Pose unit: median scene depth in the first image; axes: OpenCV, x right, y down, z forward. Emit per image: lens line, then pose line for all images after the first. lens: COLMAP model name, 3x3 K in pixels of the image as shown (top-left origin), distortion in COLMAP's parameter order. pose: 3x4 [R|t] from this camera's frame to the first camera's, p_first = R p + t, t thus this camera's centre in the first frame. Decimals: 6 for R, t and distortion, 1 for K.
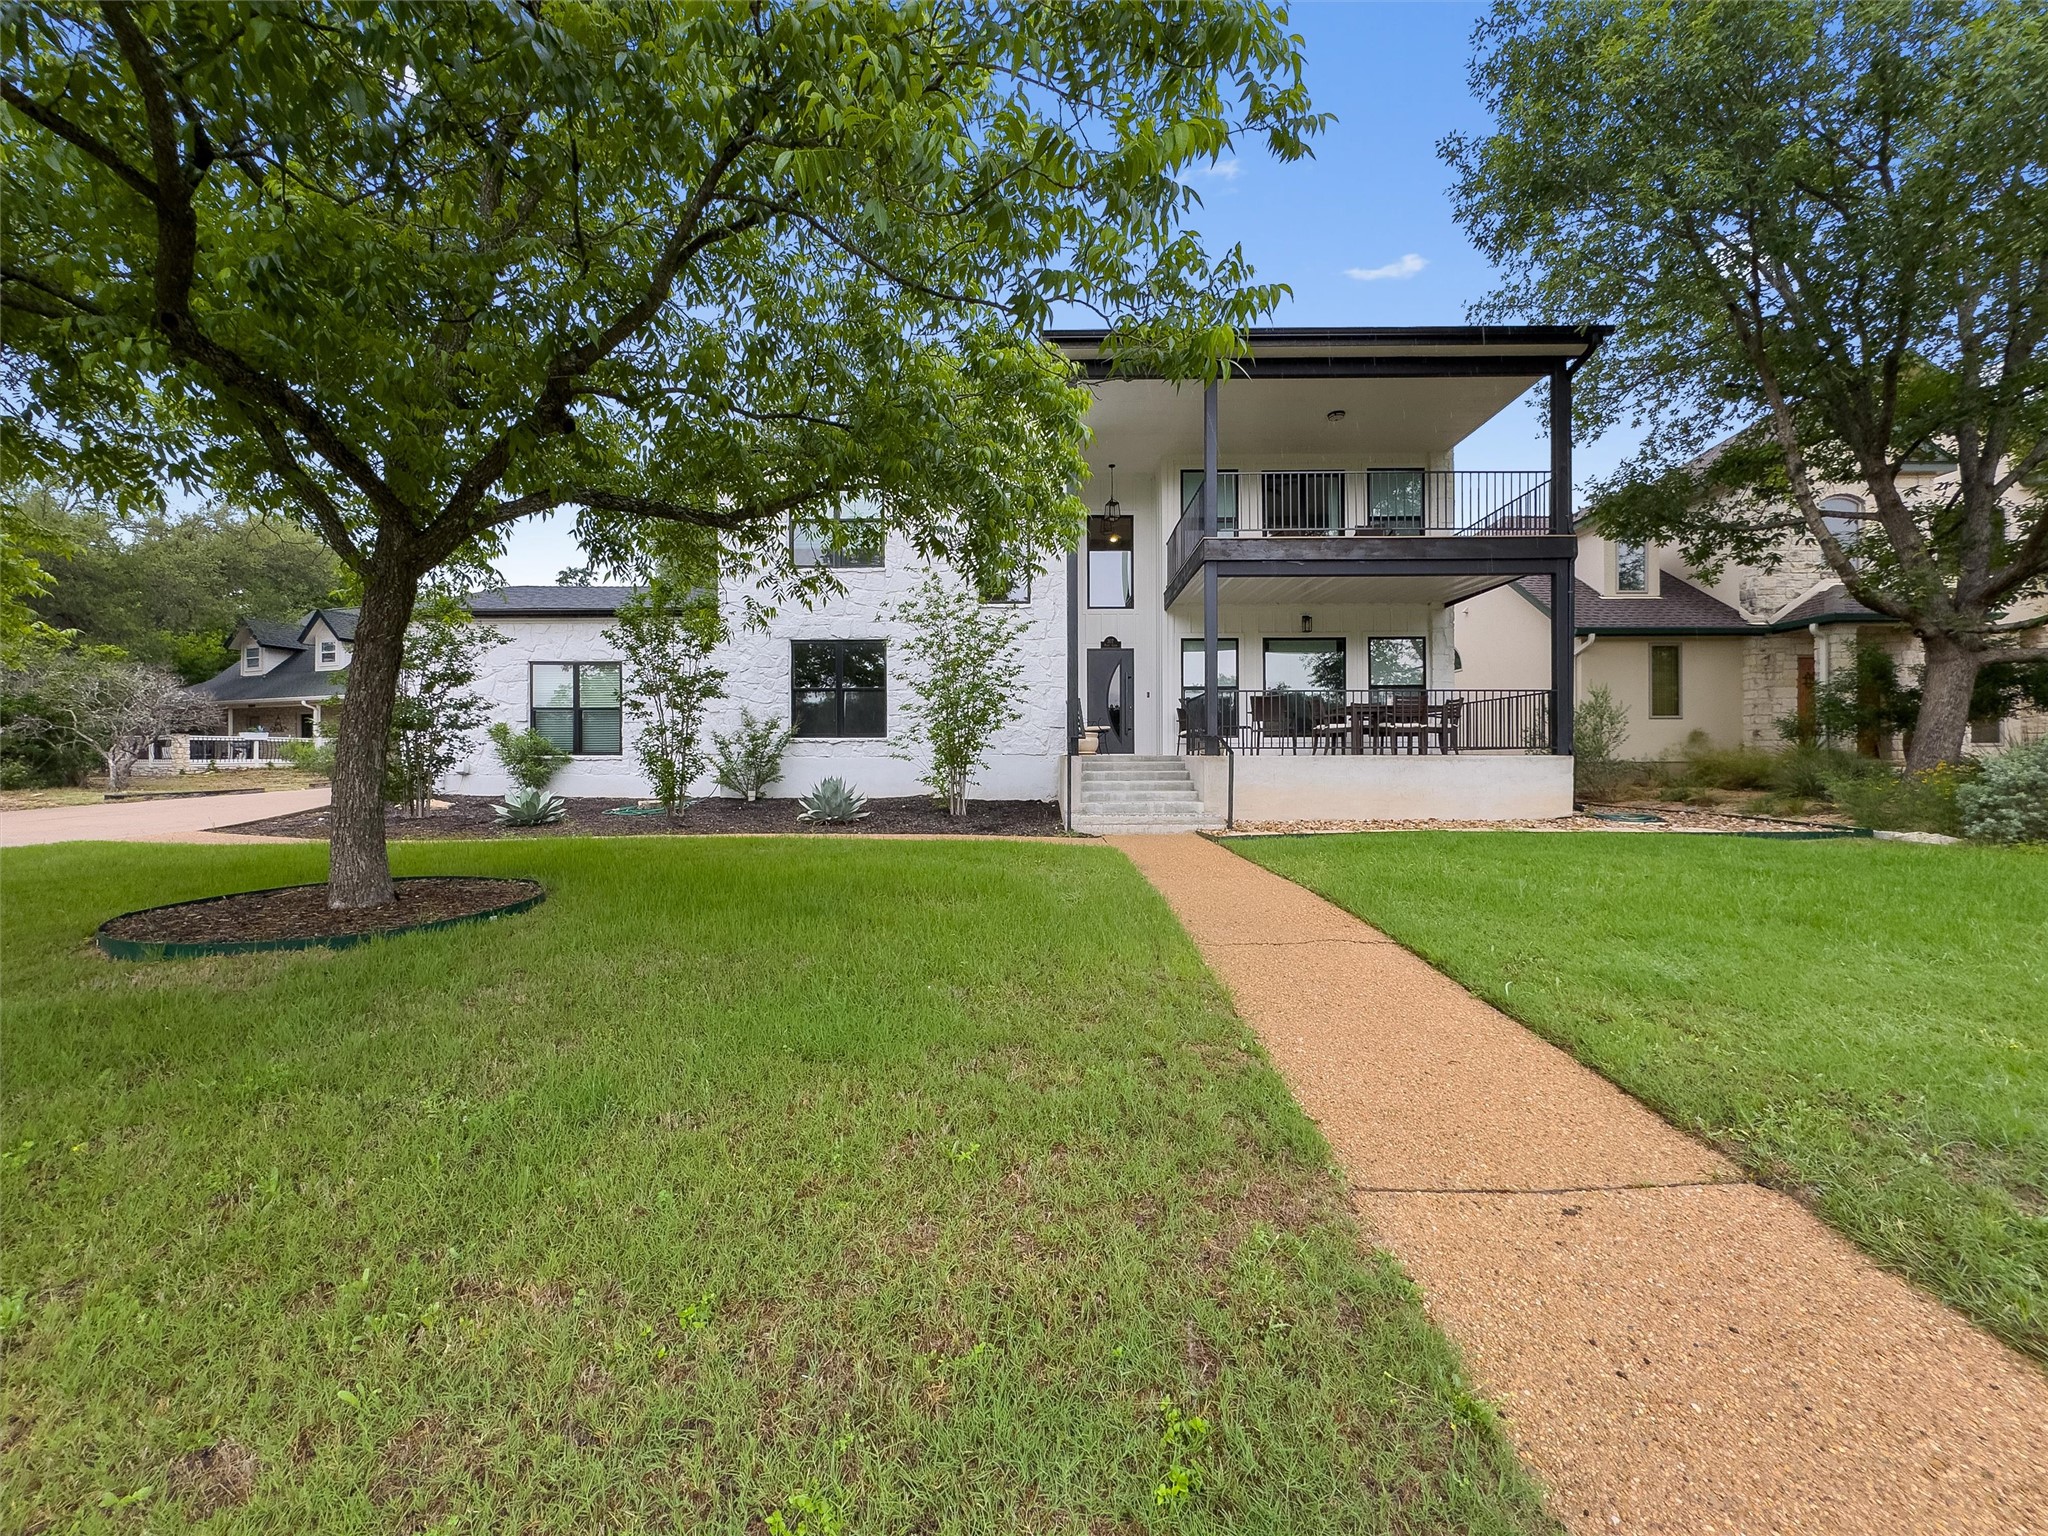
lens RADIAL K [[824.5, 0, 1024.0], [0, 824.5, 768.0], [0, 0, 1]] dist [0.000424, -0.000042]
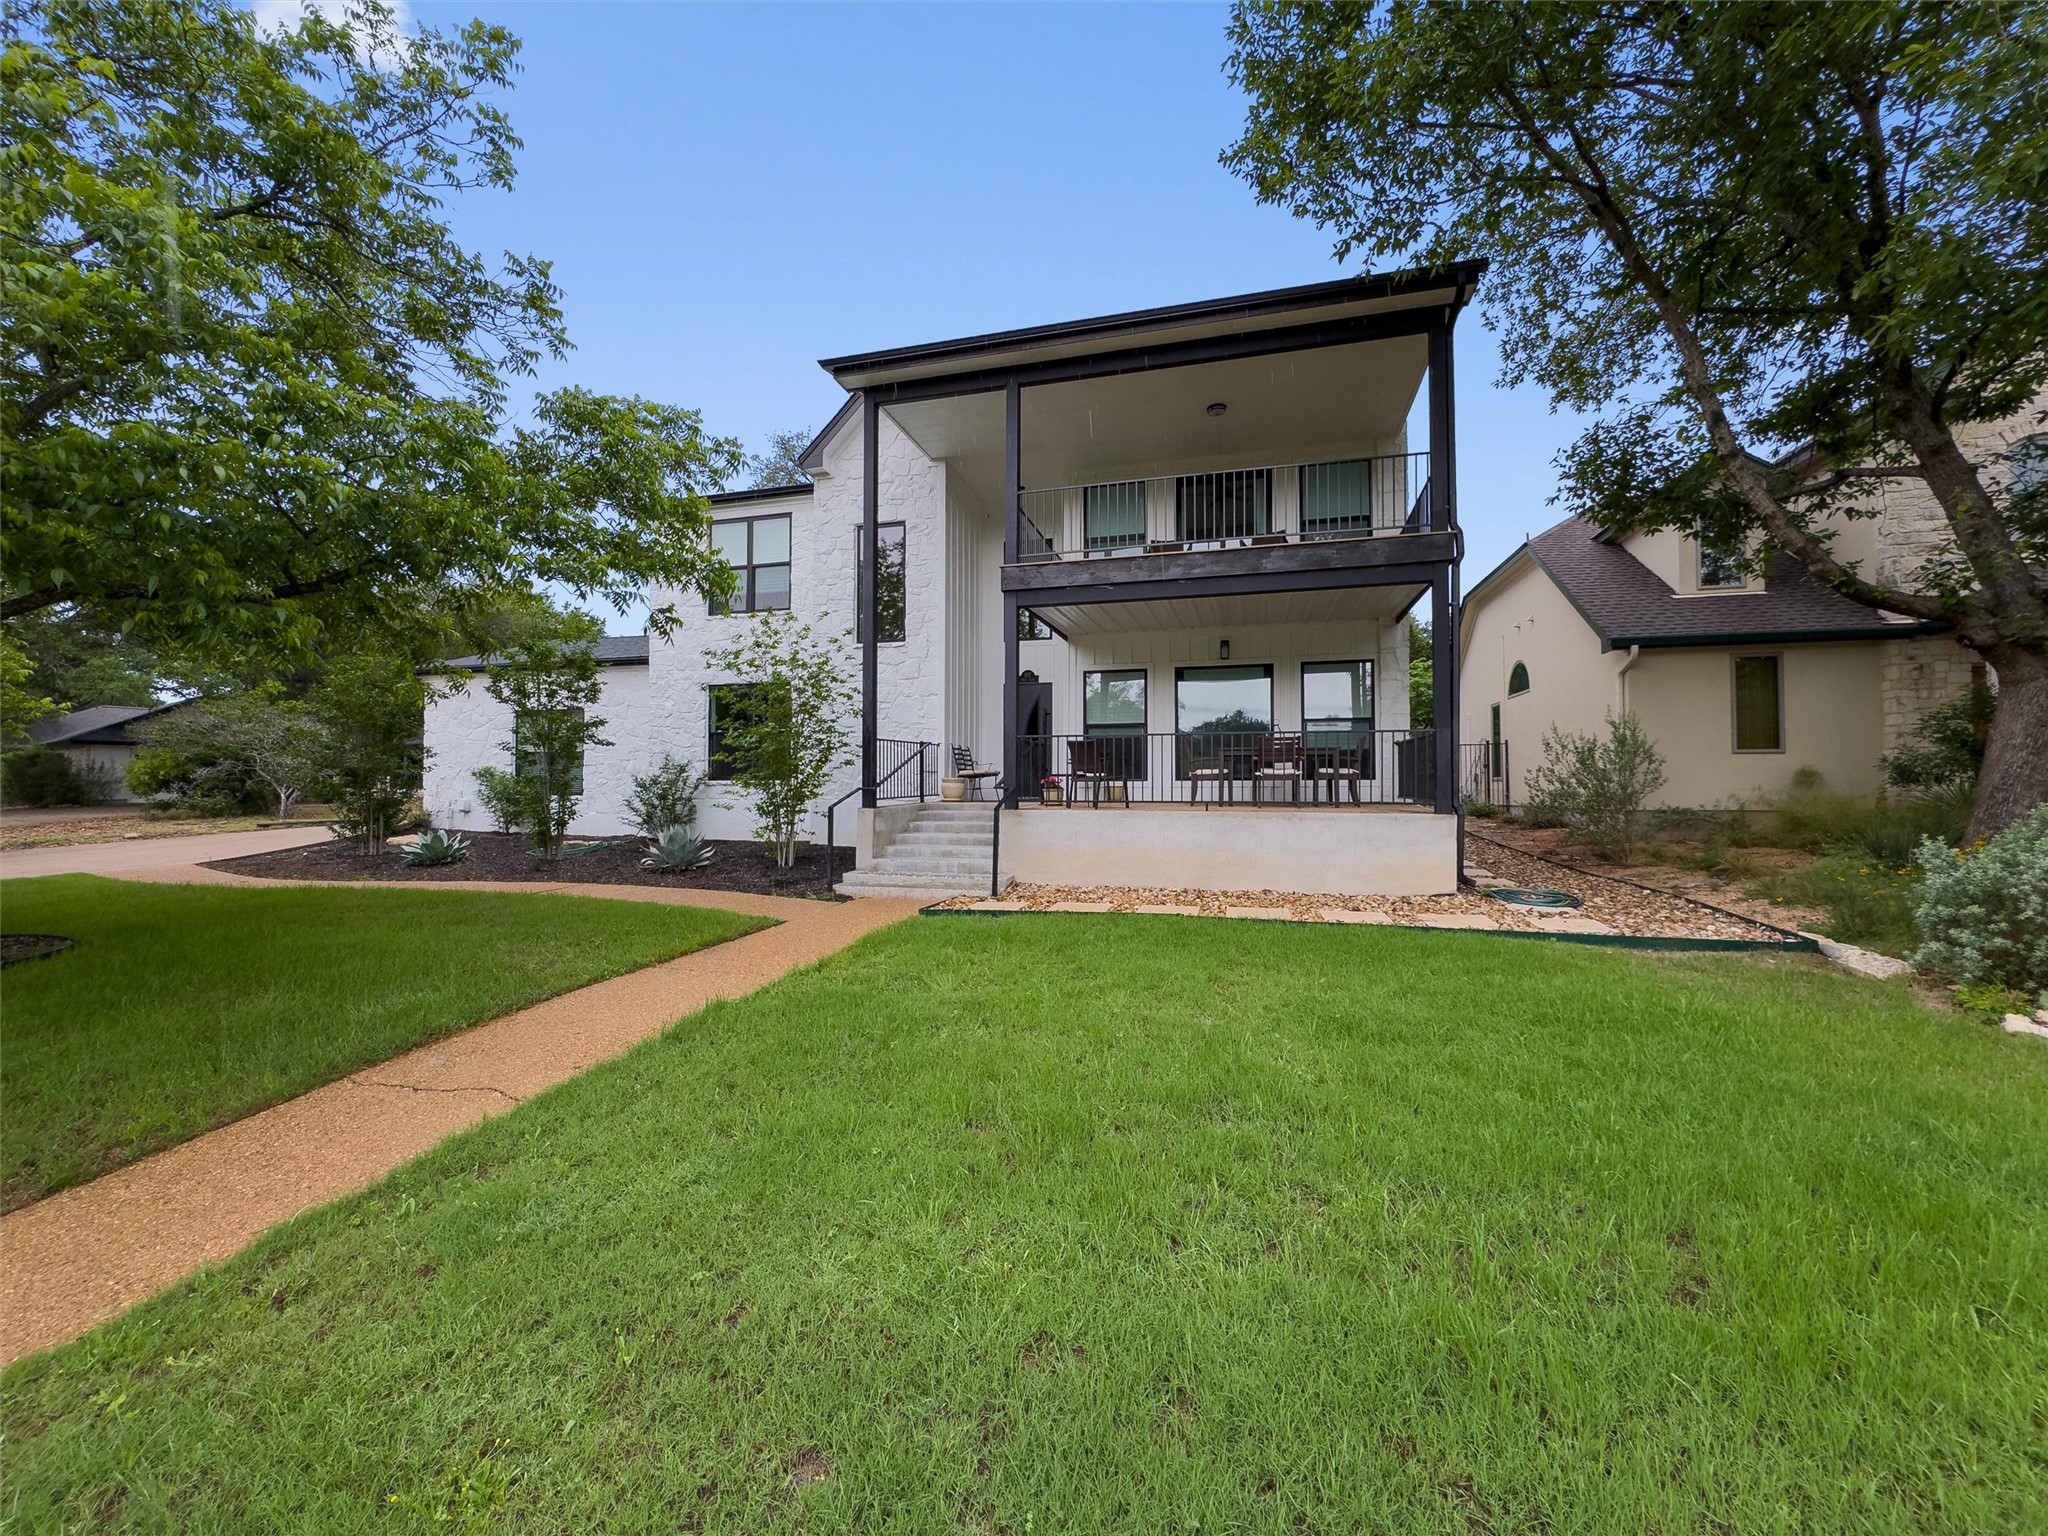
lens RADIAL K [[824.5, 0, 1024.0], [0, 824.5, 768.0], [0, 0, 1]] dist [0.000424, -0.000042]
pose [[0.966052, -0.002160, -0.258338, 0.361266], [-0.003721, 0.999745, -0.022274, -0.030212], [0.258320, 0.022479, 0.965798, 0.113870]]
